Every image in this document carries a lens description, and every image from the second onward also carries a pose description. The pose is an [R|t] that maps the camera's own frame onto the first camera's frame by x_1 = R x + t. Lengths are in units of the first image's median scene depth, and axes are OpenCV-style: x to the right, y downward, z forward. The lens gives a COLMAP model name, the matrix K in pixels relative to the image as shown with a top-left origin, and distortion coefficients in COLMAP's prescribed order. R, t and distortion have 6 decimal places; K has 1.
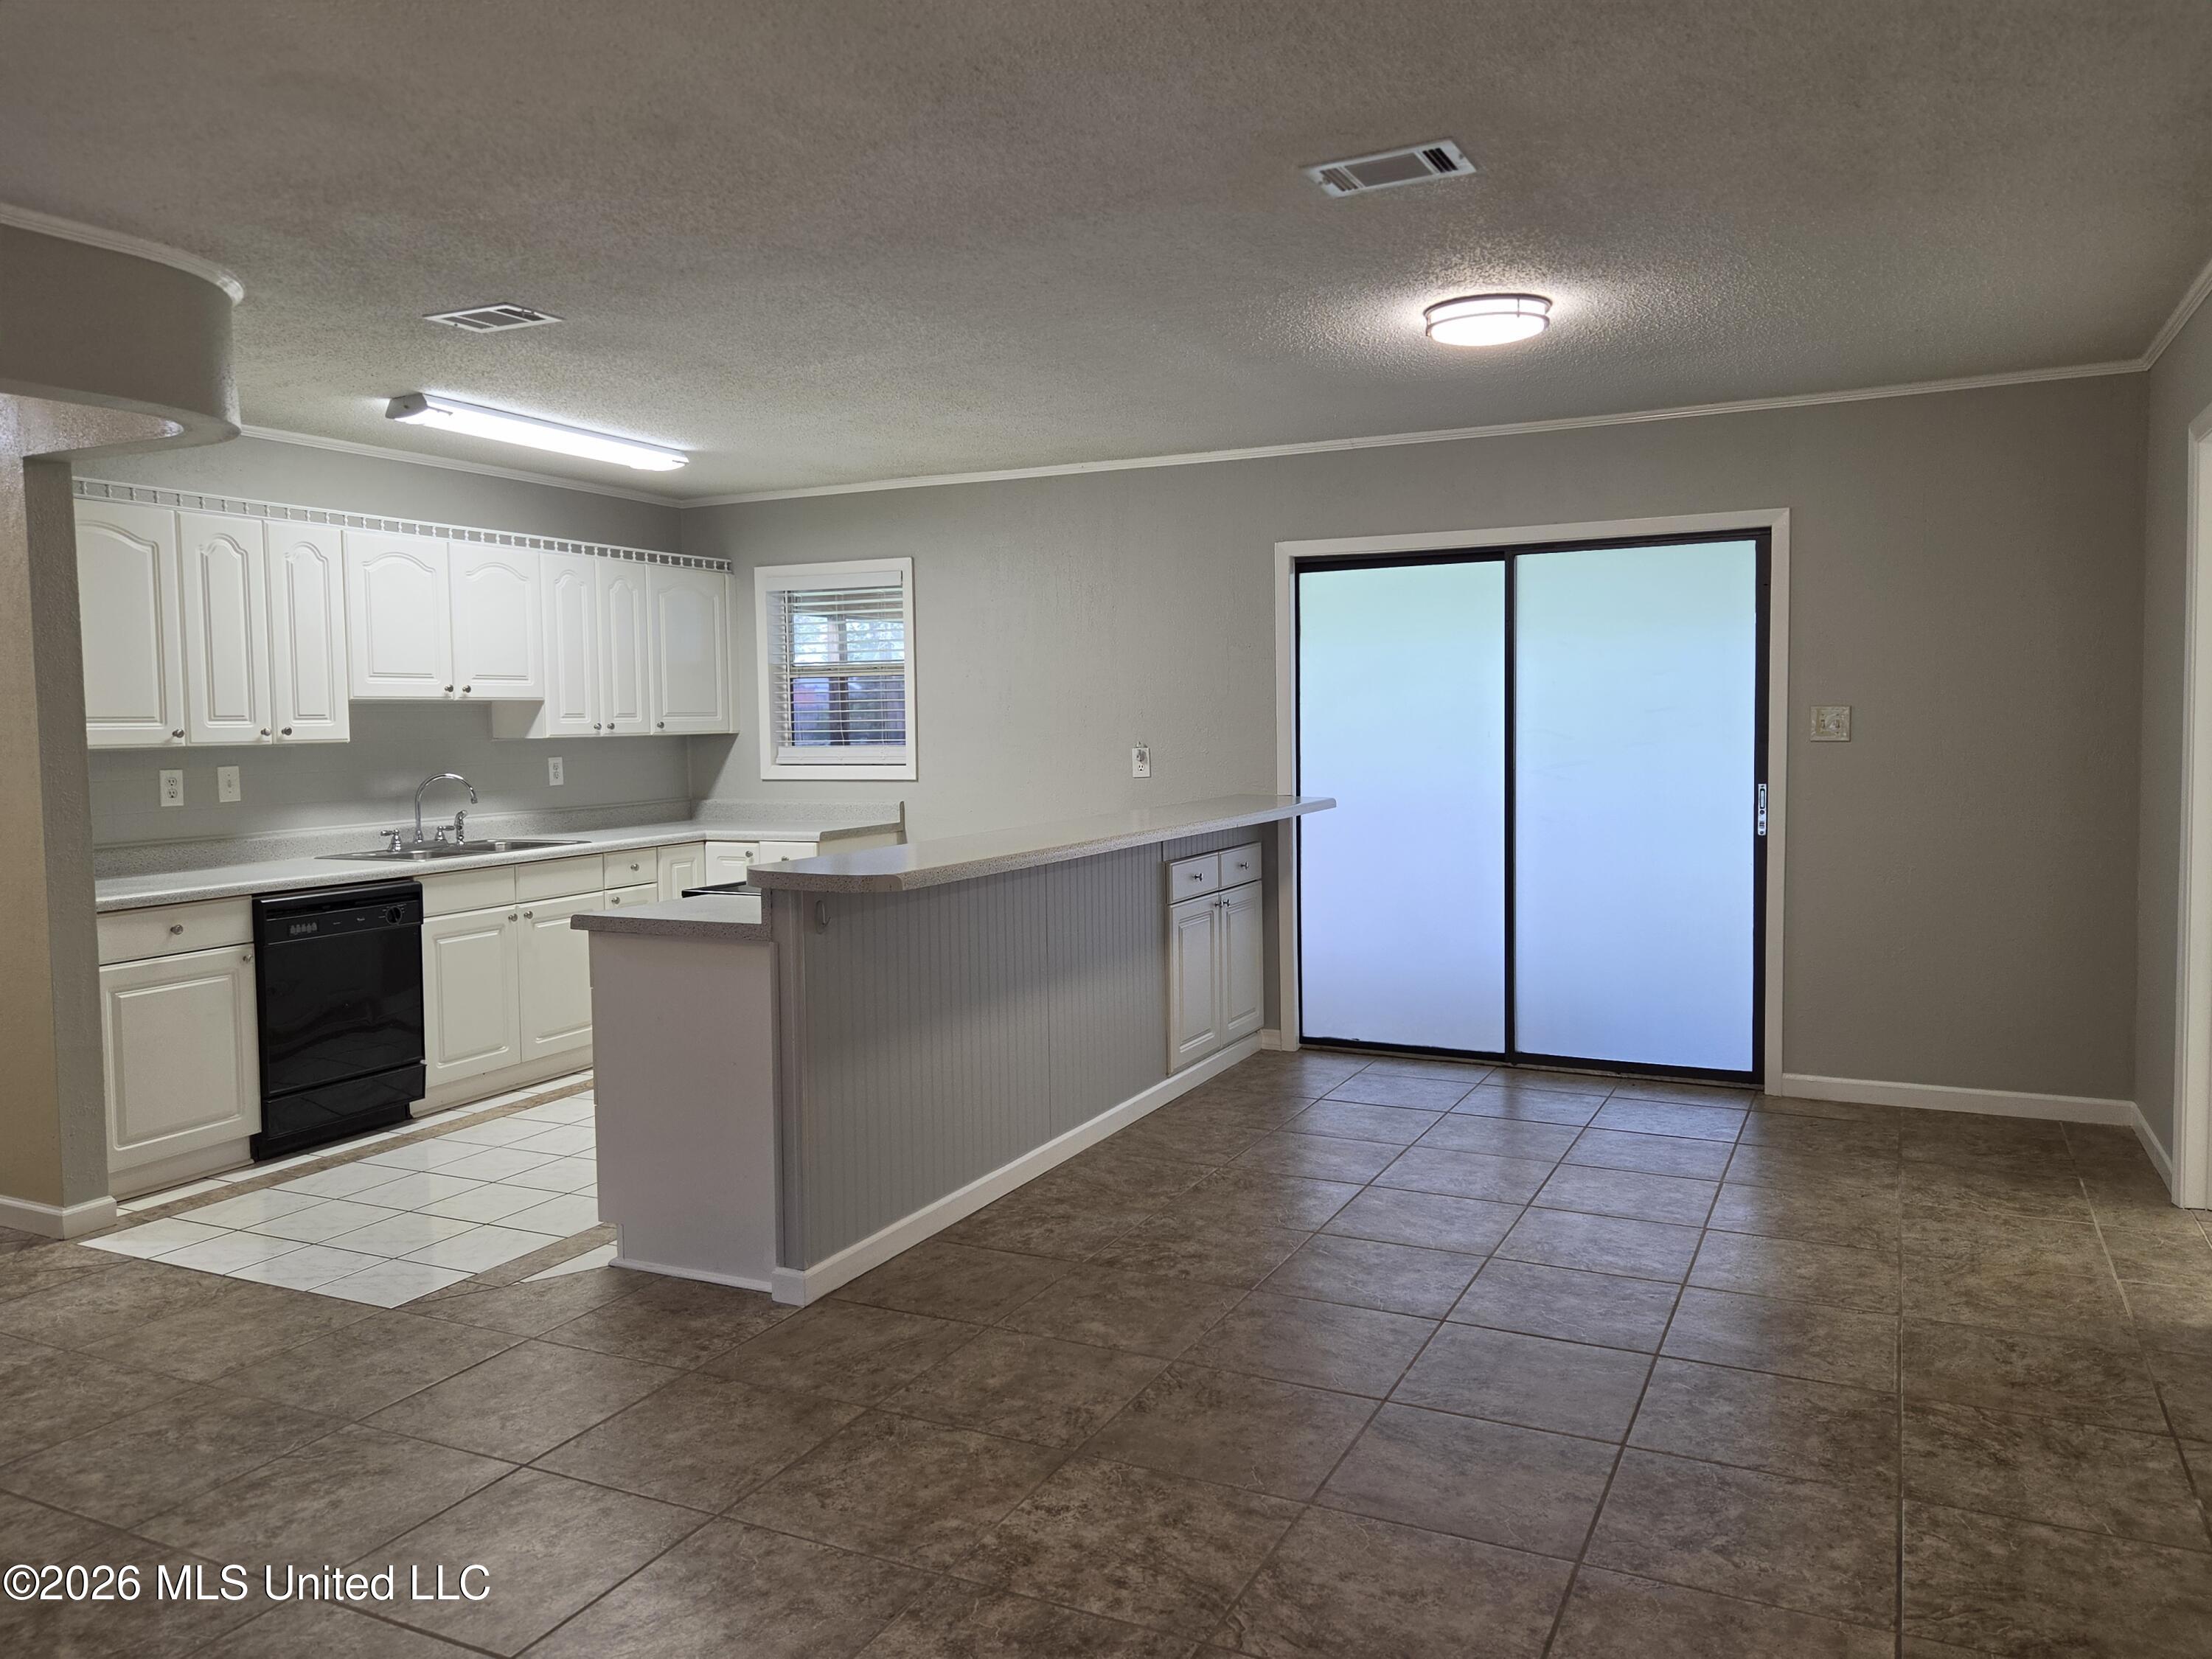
lens RADIAL K [[1572.4, 0, 1109.1], [0, 1572.4, 797.1], [0, 0, 1]] dist [0.088543, -0.100847]
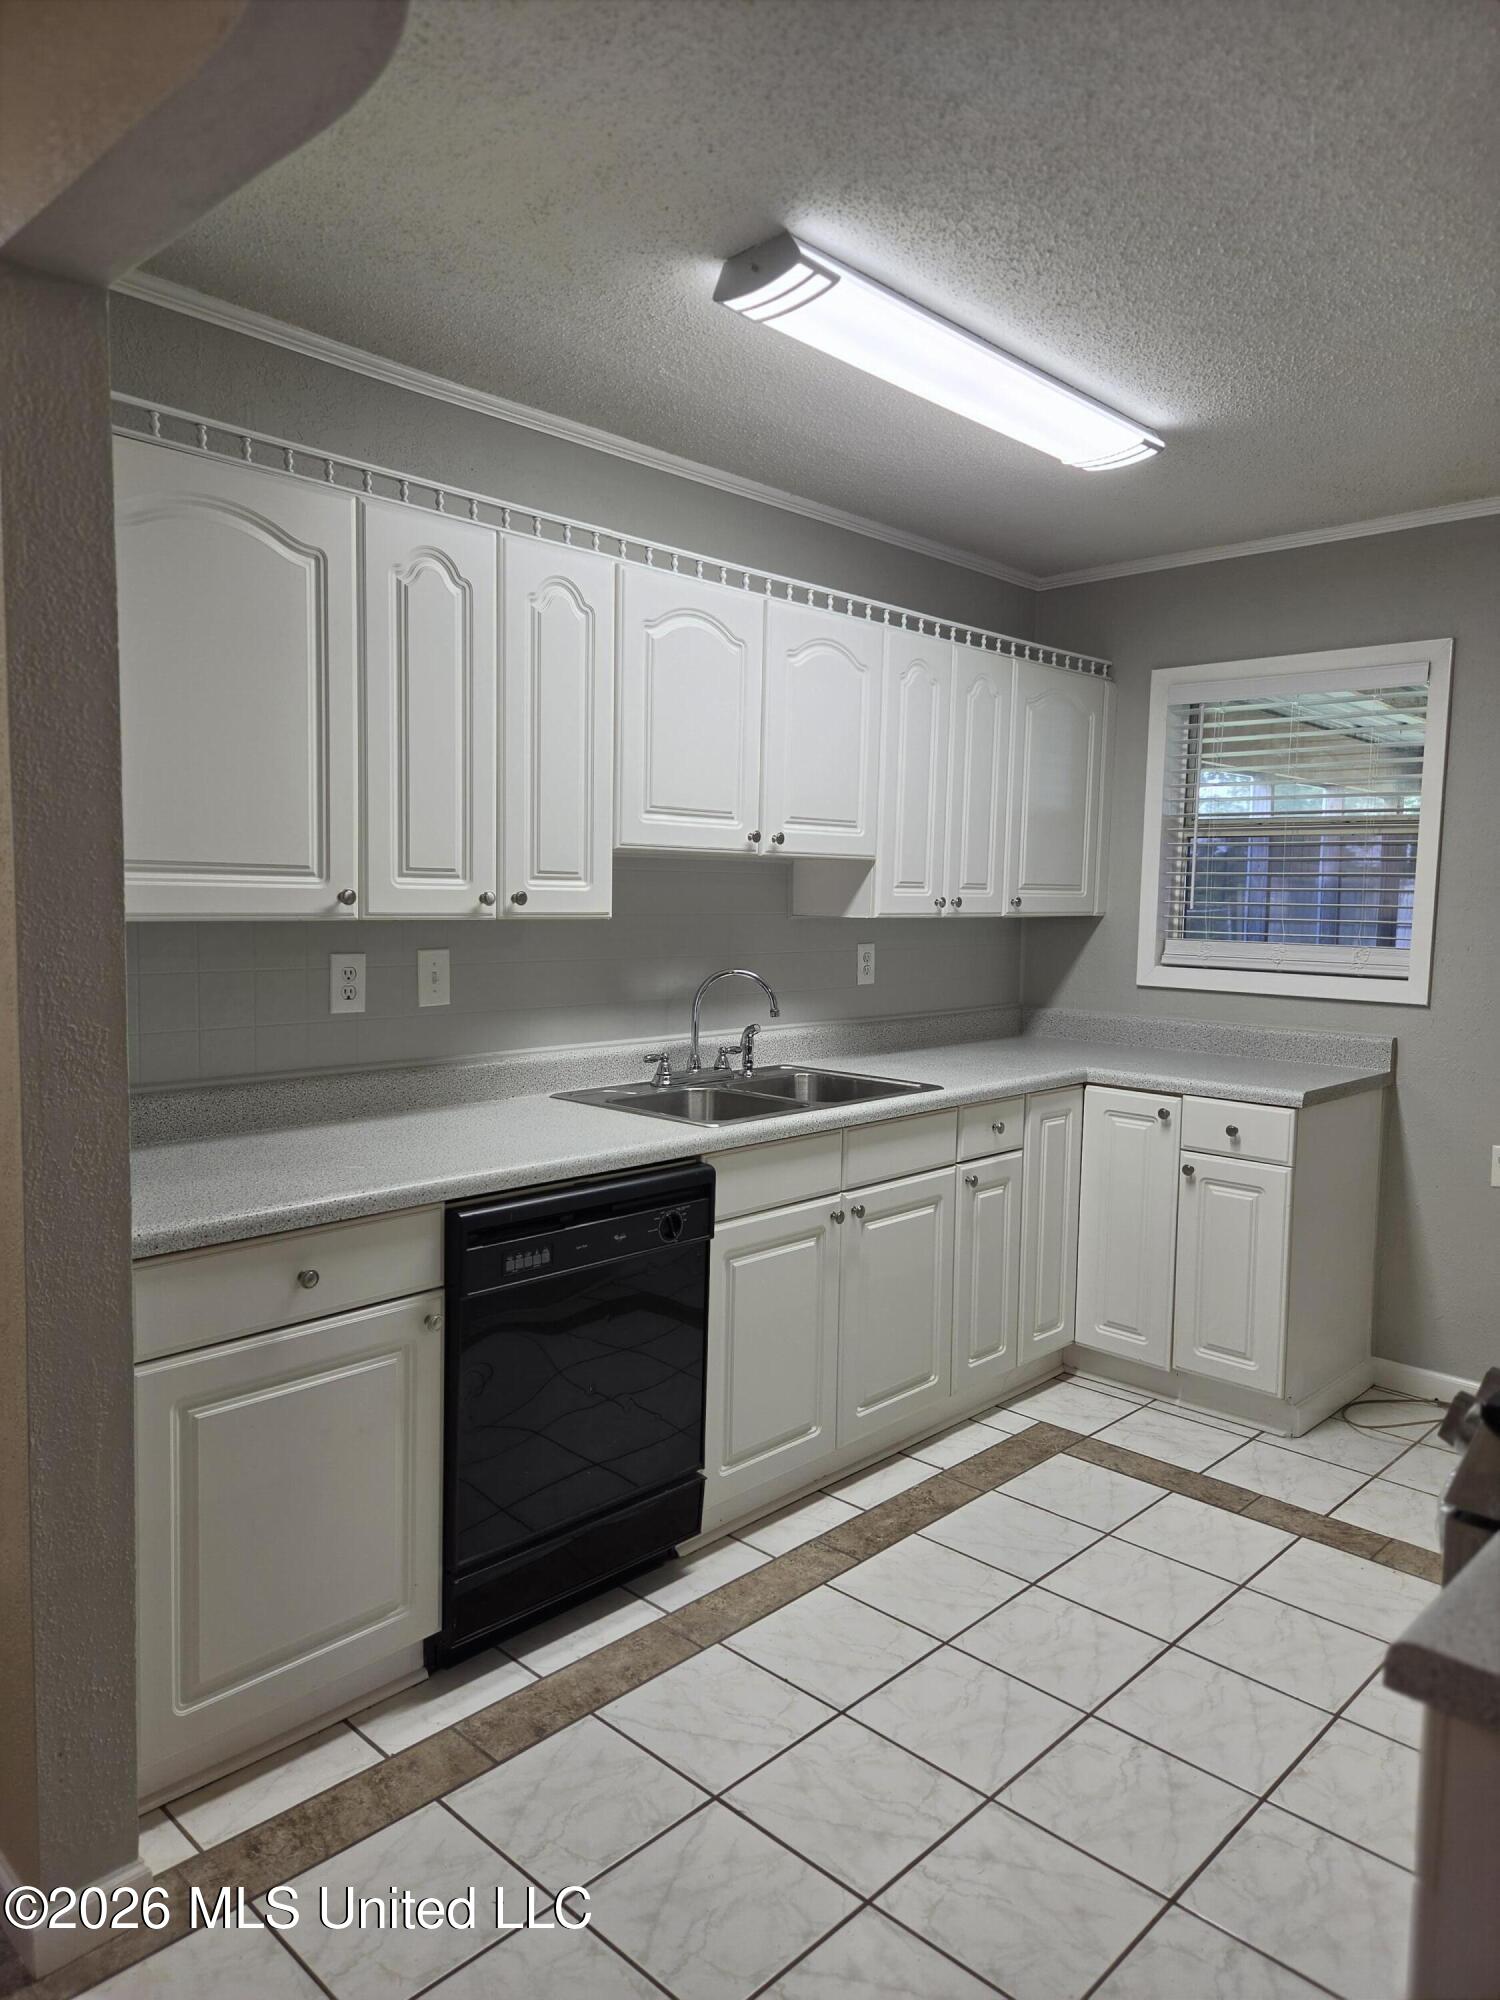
lens RADIAL K [[1341.9, 0, 750.0], [0, 1341.9, 1000.0], [0, 0, 1]] dist [0.071716, -0.054692]
pose [[0.949232, 0.060601, -0.308686, -0.254109], [-0.050631, 0.997907, 0.040216, -0.025577], [0.310477, -0.022546, 0.950314, 0.505785]]
